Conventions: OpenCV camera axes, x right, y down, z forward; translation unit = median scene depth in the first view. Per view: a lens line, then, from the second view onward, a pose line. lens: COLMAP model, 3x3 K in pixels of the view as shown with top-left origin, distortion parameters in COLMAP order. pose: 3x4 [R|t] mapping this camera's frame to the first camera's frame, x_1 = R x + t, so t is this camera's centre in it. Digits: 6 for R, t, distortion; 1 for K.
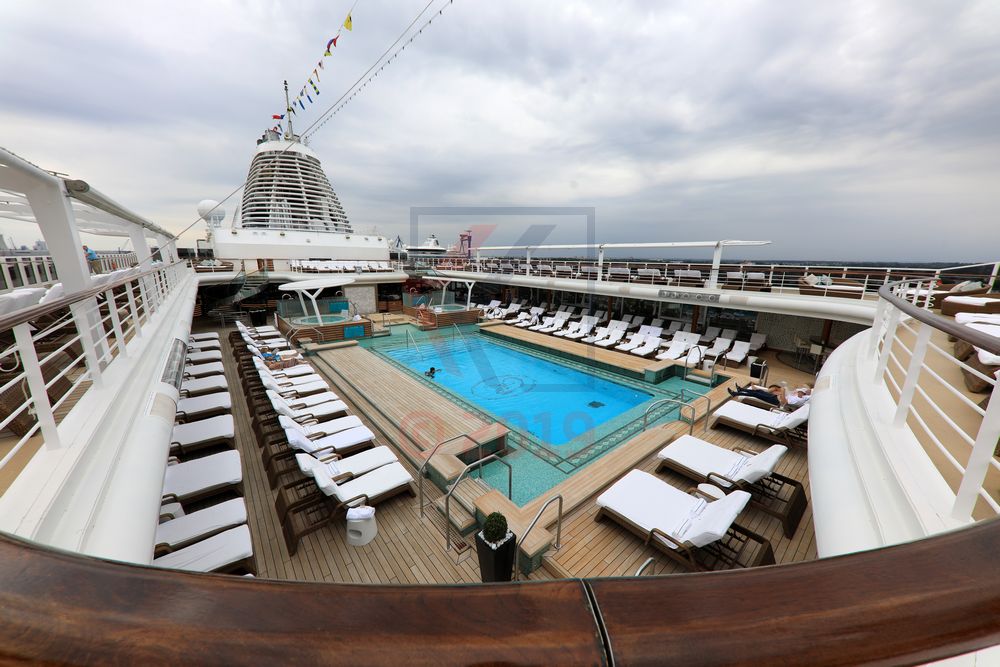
lens RADIAL K [[340.8, 0, 500.3], [0, 340.8, 328.0], [0, 0, 1]] dist [-0.017502, -0.000038]
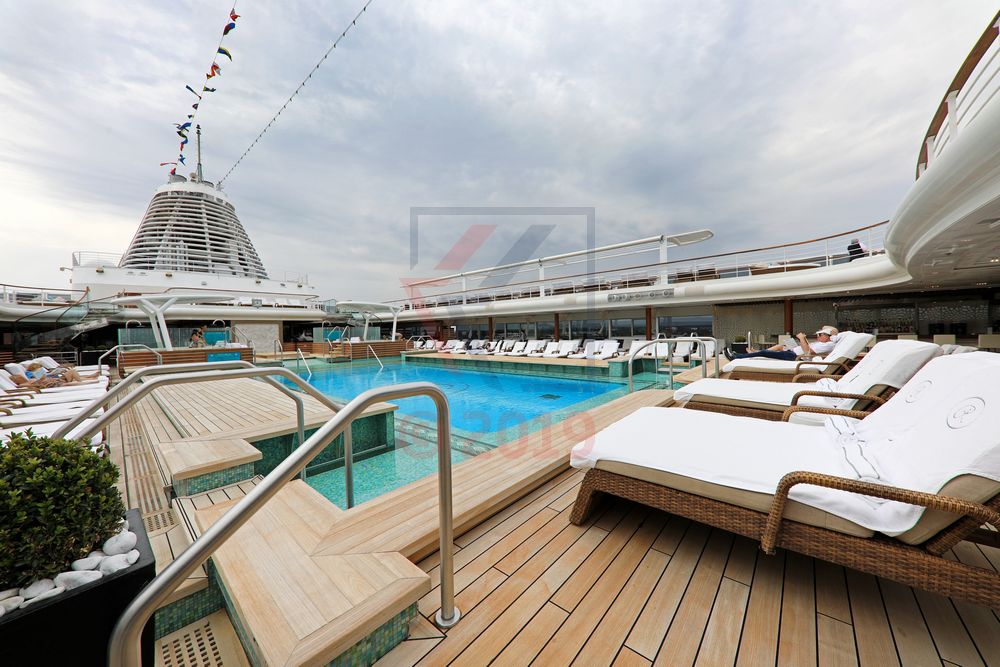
lens RADIAL K [[340.8, 0, 500.3], [0, 340.8, 328.0], [0, 0, 1]] dist [-0.017502, -0.000038]
pose [[0.987468, -0.043672, 0.151659, 0.034625], [0.074508, 0.976122, -0.204043, 0.093155], [-0.139127, 0.212786, 0.967143, 0.134202]]
